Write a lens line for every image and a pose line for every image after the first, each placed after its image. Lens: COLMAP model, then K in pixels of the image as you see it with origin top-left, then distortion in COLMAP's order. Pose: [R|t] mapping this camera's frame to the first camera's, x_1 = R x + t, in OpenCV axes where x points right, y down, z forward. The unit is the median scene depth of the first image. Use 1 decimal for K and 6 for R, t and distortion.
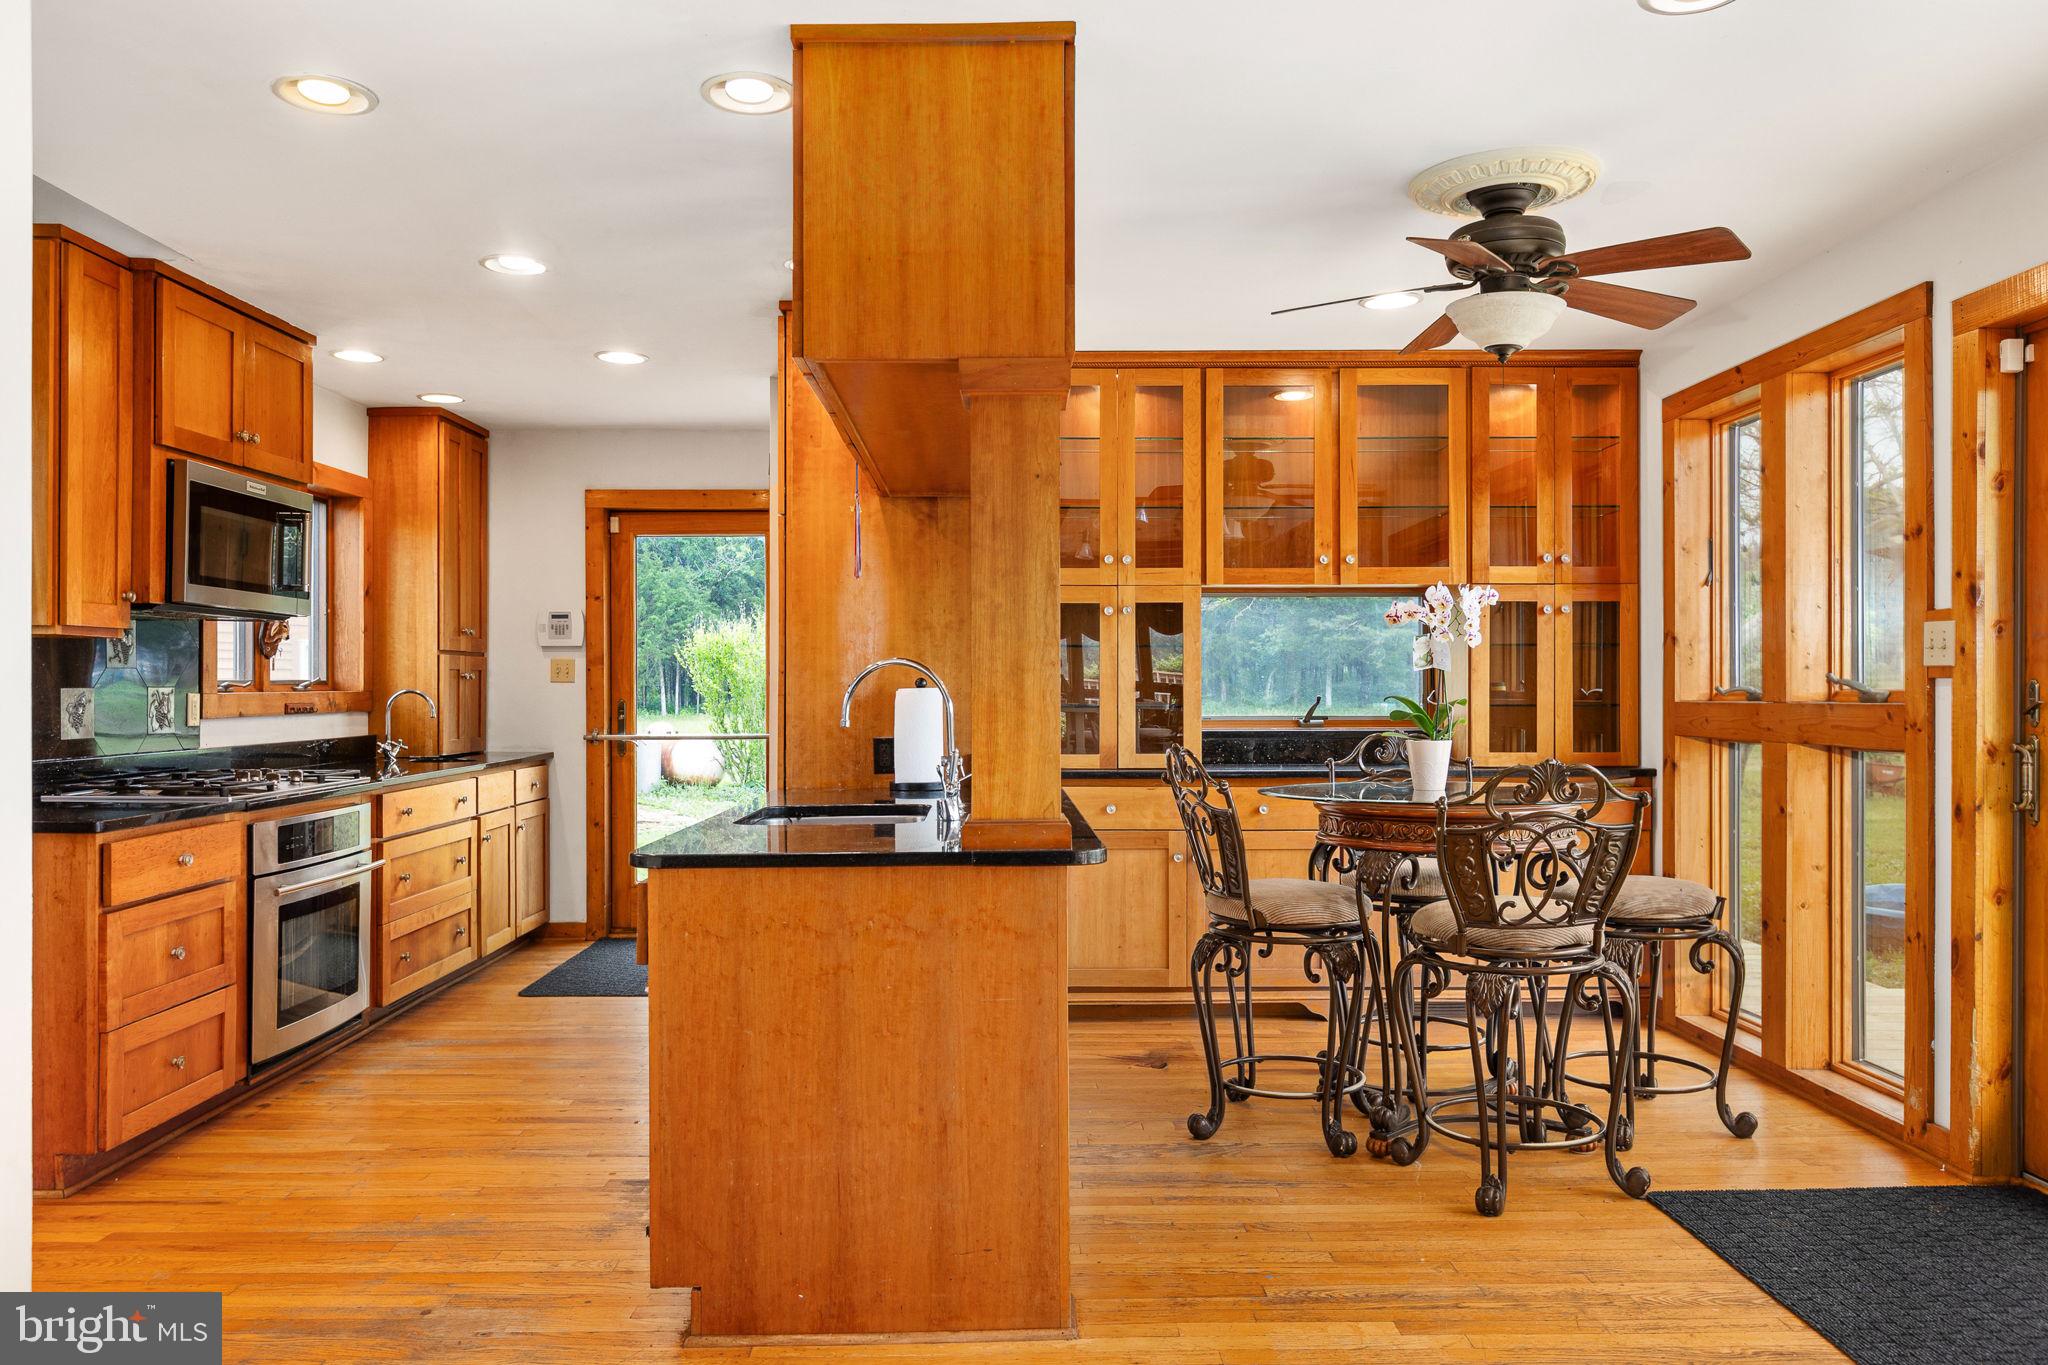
lens RADIAL K [[1434.2, 0, 1014.5], [0, 1434.2, 689.0], [0, 0, 1]] dist [0.009189, -0.015487]
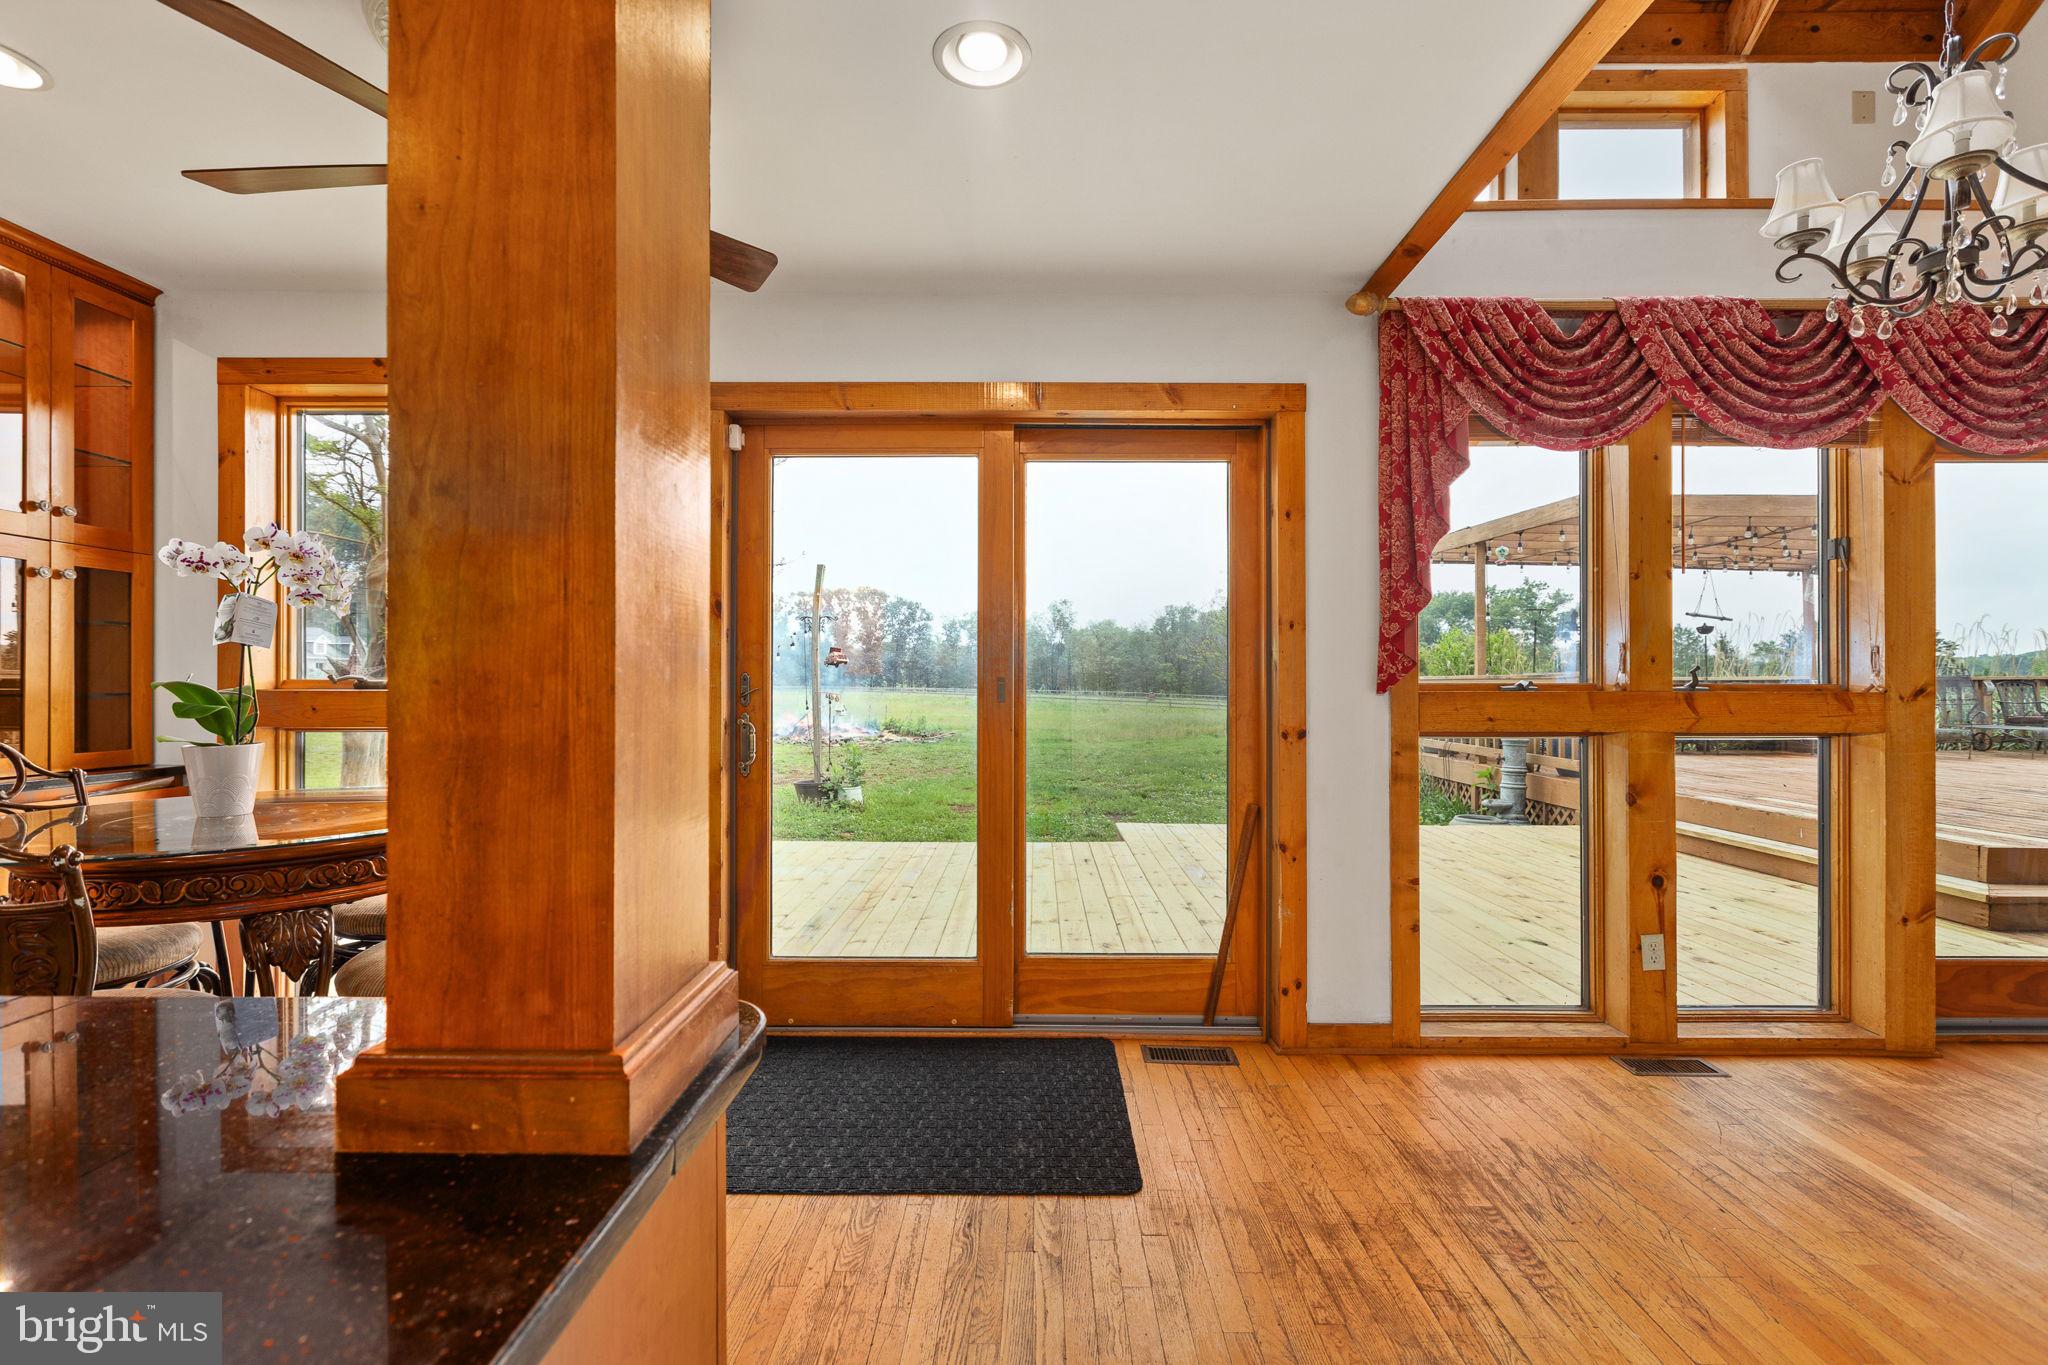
lens RADIAL K [[927.5, 0, 1032.1], [0, 927.5, 683.7], [0, 0, 1]] dist [0.003140, -0.002371]
pose [[0.009753, 0.003909, 0.999945, -0.132469], [-0.004630, 0.999982, -0.003864, 0.004601], [-0.999942, -0.004592, 0.009771, 0.484572]]
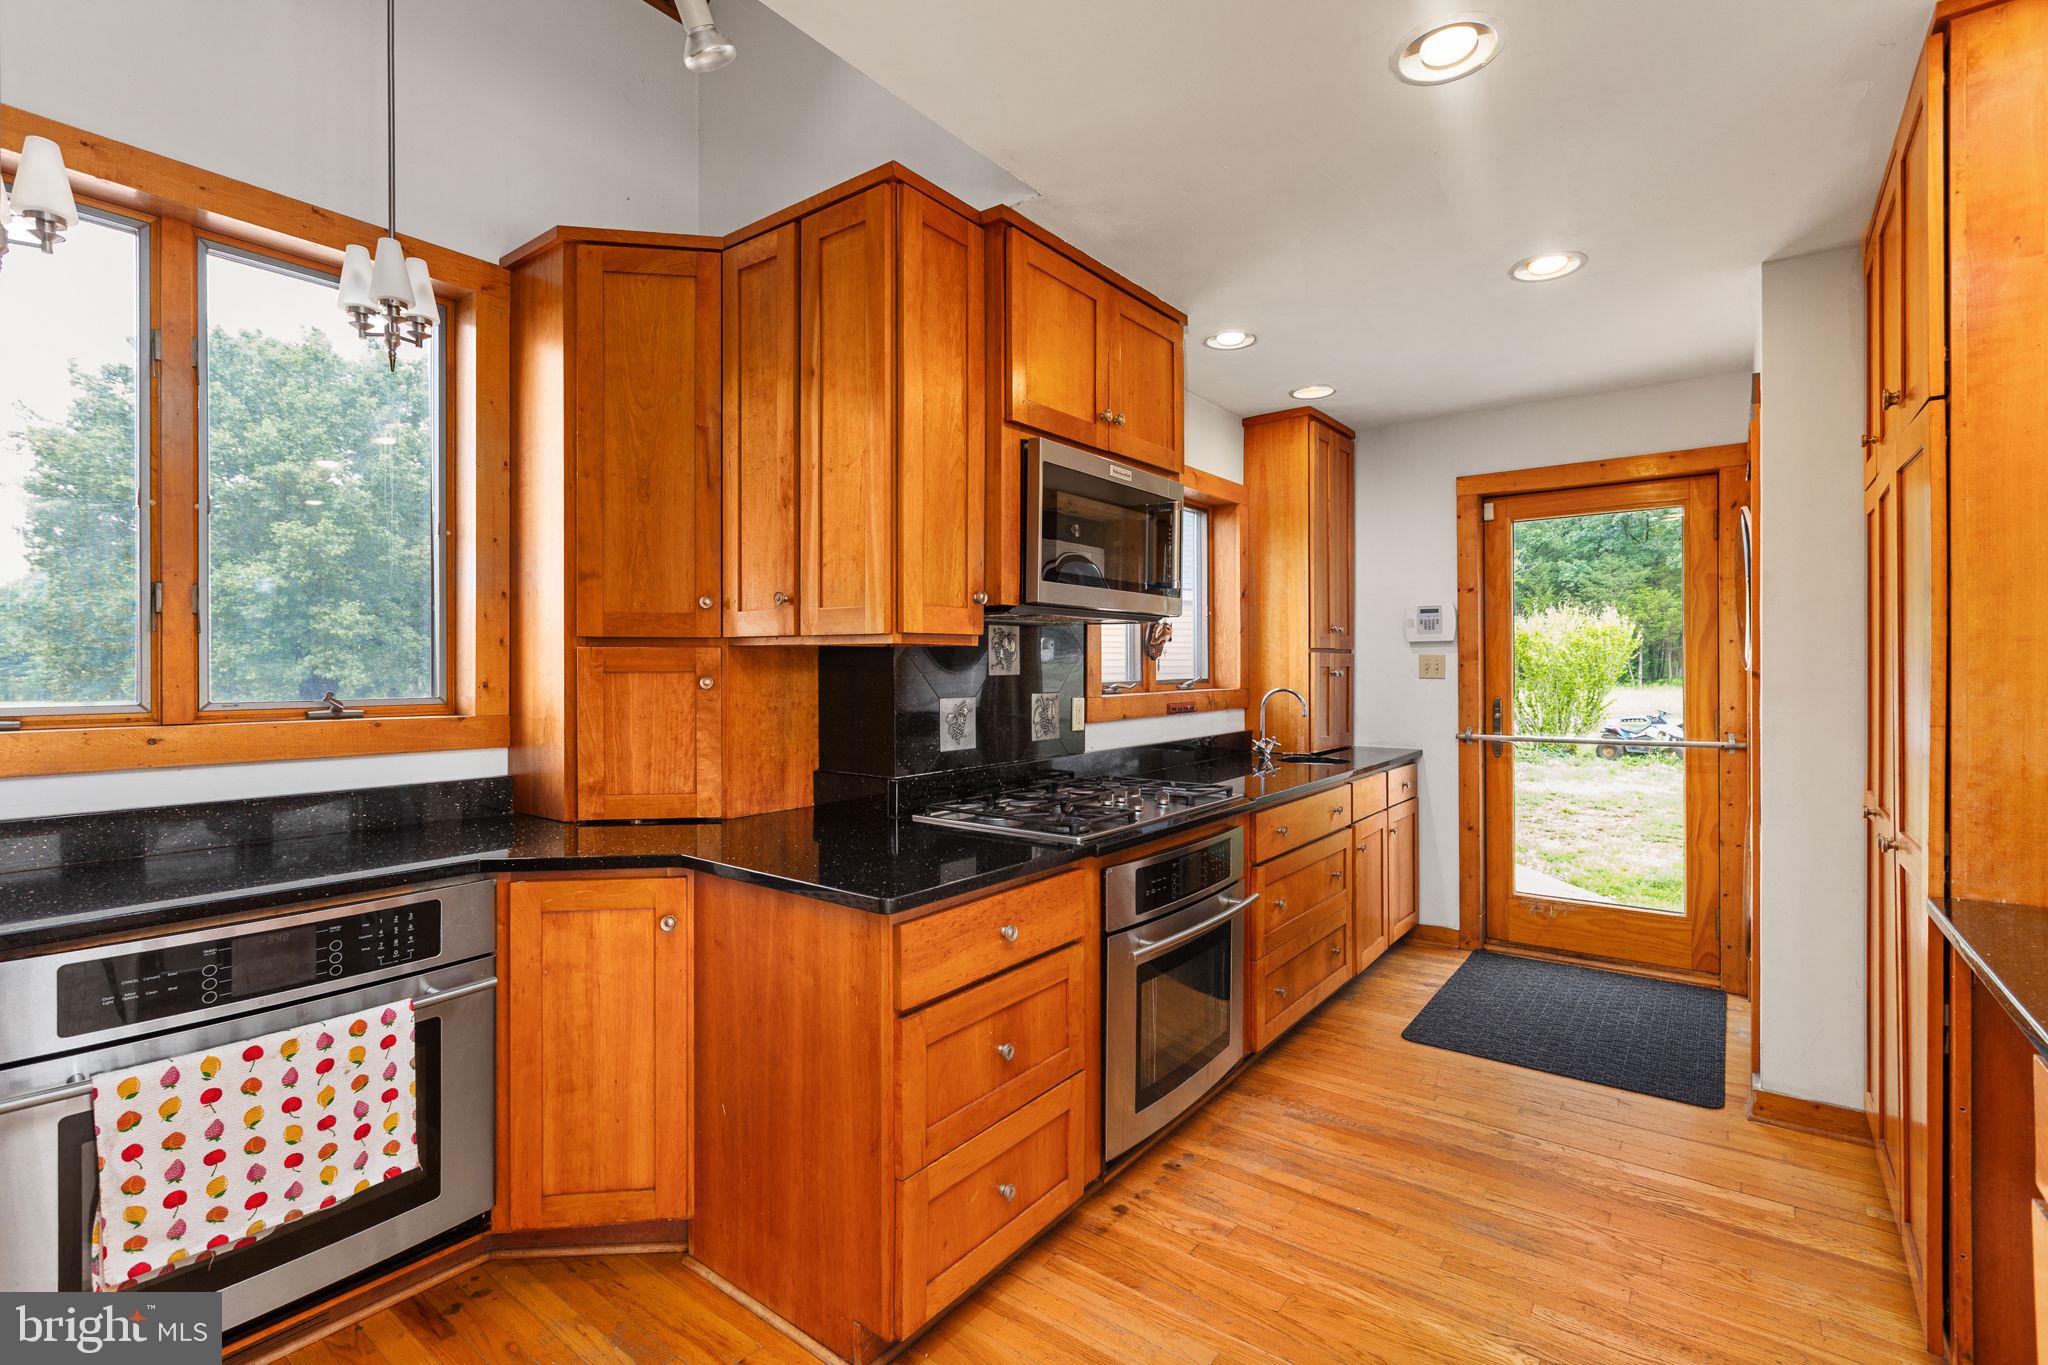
lens RADIAL K [[927.5, 0, 1024.8], [0, 927.5, 673.6], [0, 0, 1]] dist [0.003140, -0.002371]
pose [[0.787846, -0.000380, -0.615872, -0.199787], [0.004412, 0.999978, 0.005026, -0.017225], [0.615857, -0.006677, 0.787830, 0.461338]]
